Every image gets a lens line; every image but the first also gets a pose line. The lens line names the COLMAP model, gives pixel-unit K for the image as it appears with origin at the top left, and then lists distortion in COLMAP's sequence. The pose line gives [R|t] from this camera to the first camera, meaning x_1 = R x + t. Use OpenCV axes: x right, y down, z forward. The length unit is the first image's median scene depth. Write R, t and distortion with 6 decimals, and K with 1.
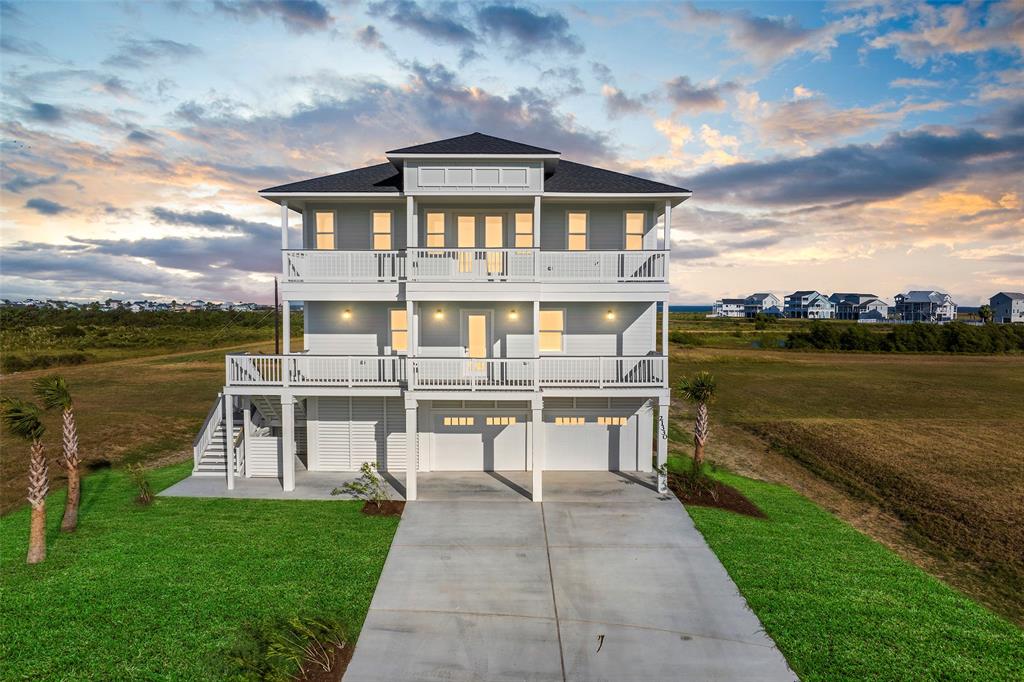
lens RADIAL K [[709.5, 0, 512.0], [0, 709.5, 341.0], [0, 0, 1]] dist [-0.001570, -0.001640]
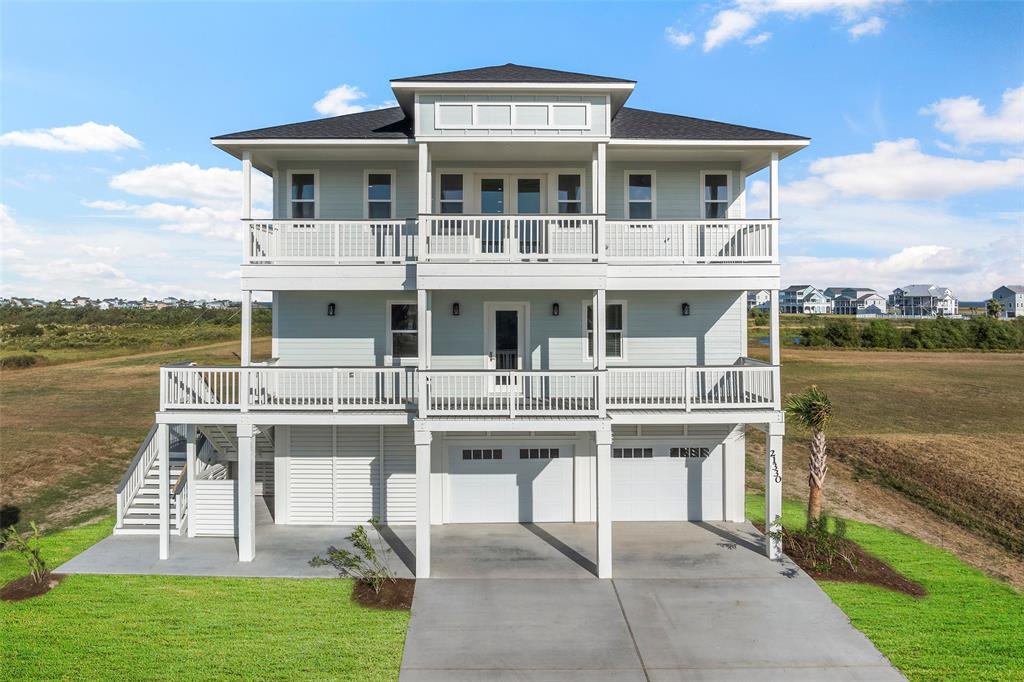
lens RADIAL K [[728.2, 0, 507.9], [0, 728.2, 289.9], [0, 0, 1]] dist [-0.006910, -0.003613]
pose [[0.999834, -0.003230, 0.017935, -0.063538], [0.004408, 0.997810, -0.065999, -0.007374], [-0.017683, 0.066067, 0.997658, 0.244233]]
